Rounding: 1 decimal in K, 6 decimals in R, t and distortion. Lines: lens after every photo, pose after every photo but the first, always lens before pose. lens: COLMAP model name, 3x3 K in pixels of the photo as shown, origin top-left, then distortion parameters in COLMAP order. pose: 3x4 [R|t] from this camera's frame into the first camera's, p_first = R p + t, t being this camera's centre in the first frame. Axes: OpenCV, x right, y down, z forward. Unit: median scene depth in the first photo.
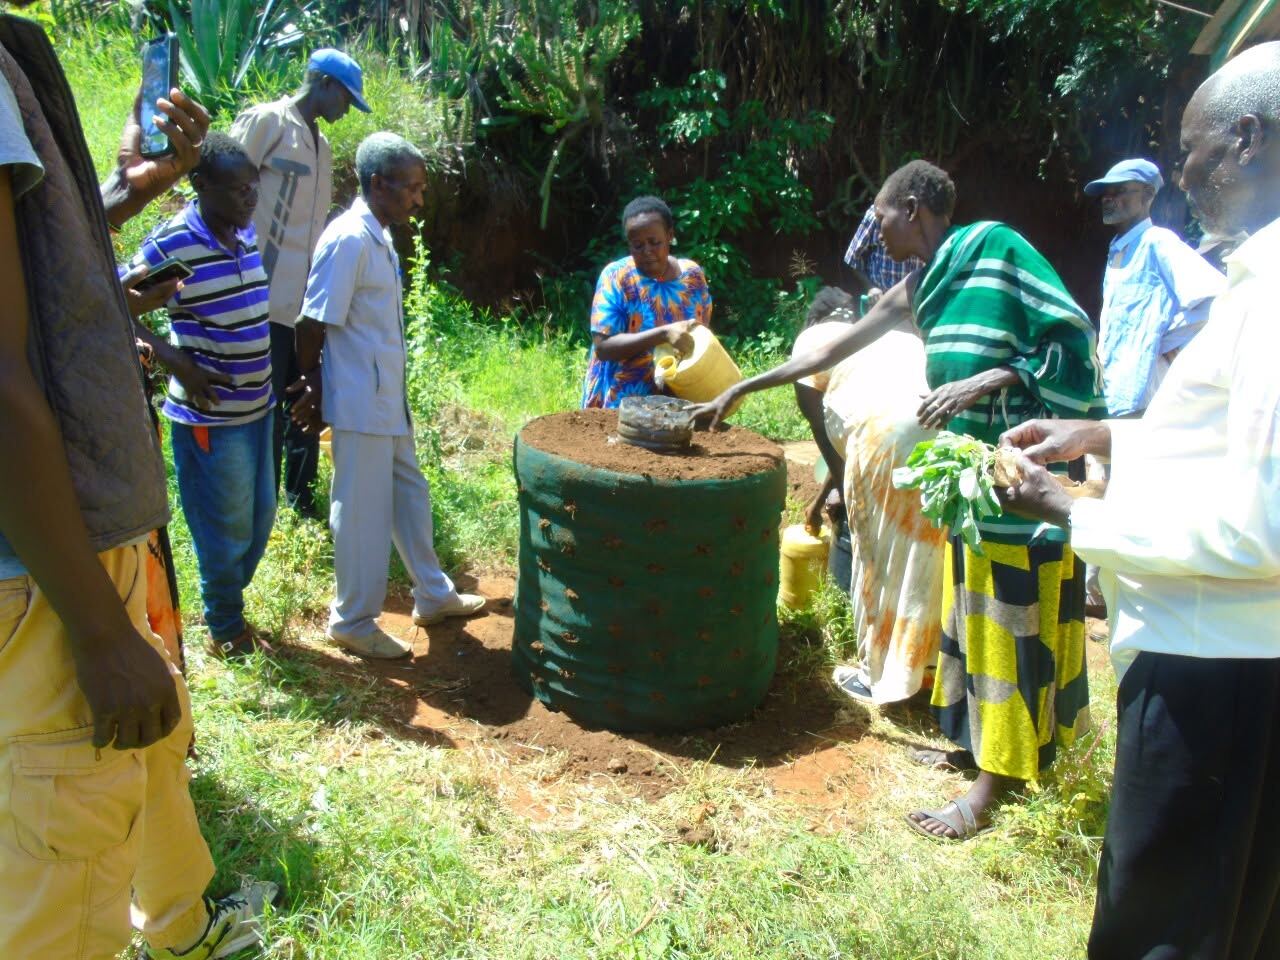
lens RADIAL K [[938.7, 0, 640.0], [0, 938.7, 480.0], [0, 0, 1]] dist [-0.038754, 0.007189]
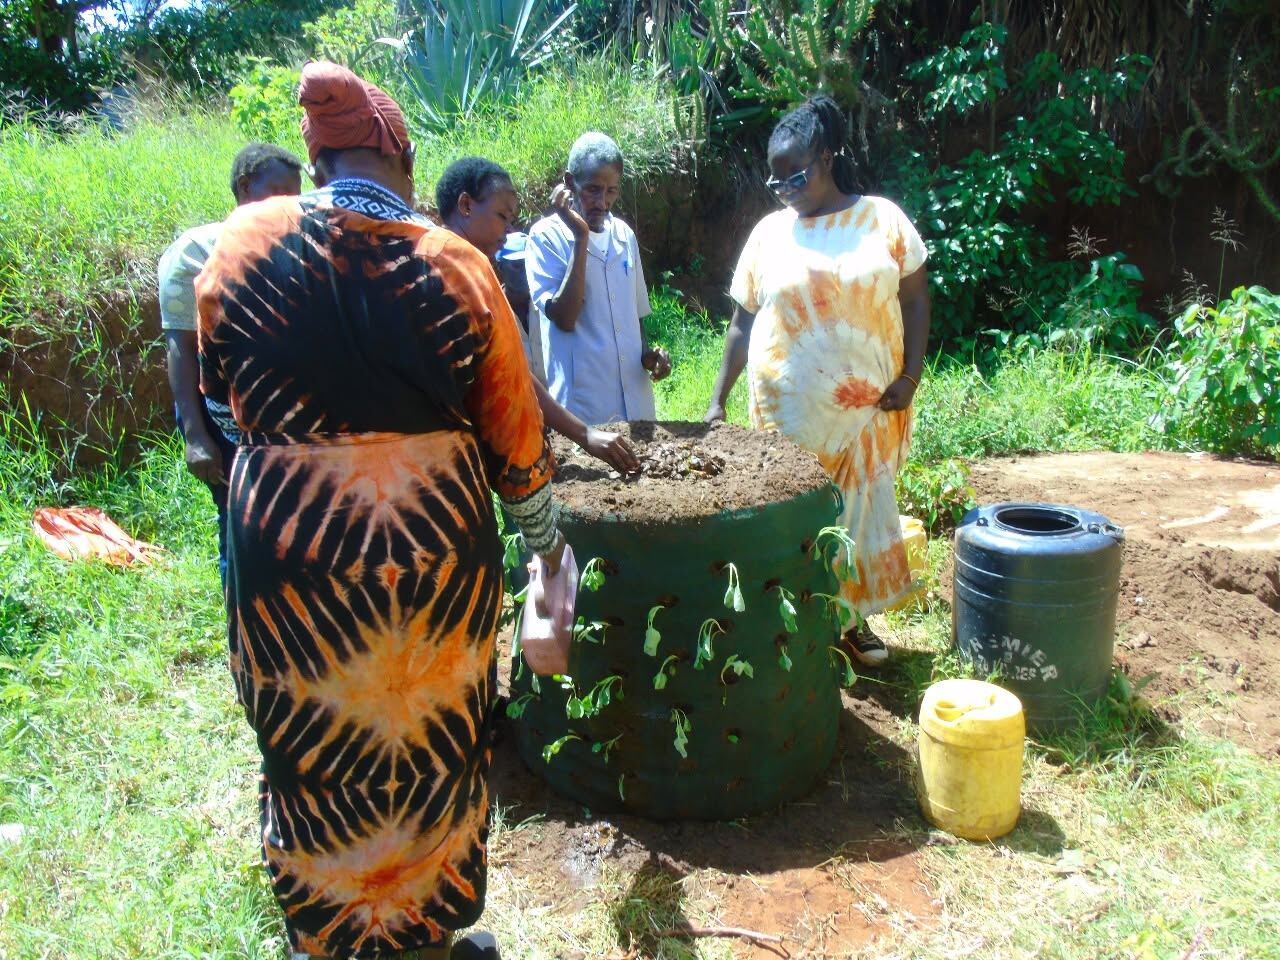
lens RADIAL K [[945.0, 0, 615.8], [0, 945.0, 479.7], [0, 0, 1]] dist [-0.069812, 0.050788]
pose [[0.923470, 0.010953, -0.383514, 0.107240], [-0.014309, 0.999880, -0.005899, -0.007593], [0.383404, 0.010935, 0.923516, 0.088848]]
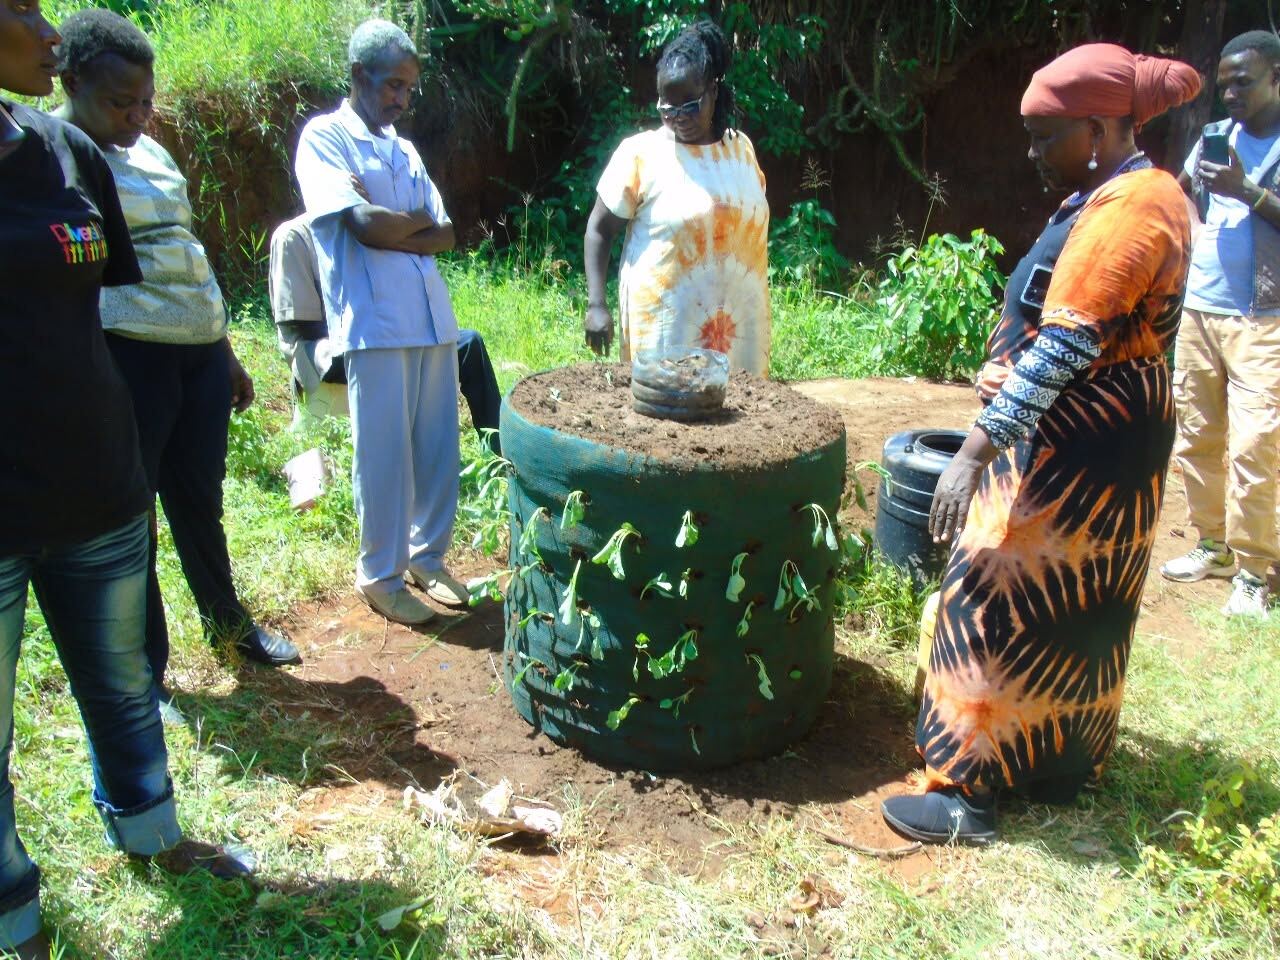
lens RADIAL K [[951.6, 0, 646.0], [0, 951.6, 478.5], [0, 0, 1]] dist [-0.067868, 0.052168]
pose [[0.998893, -0.033306, 0.033212, -0.015482], [0.031020, 0.997262, 0.067125, -0.012921], [-0.035357, -0.066021, 0.997192, 0.079161]]
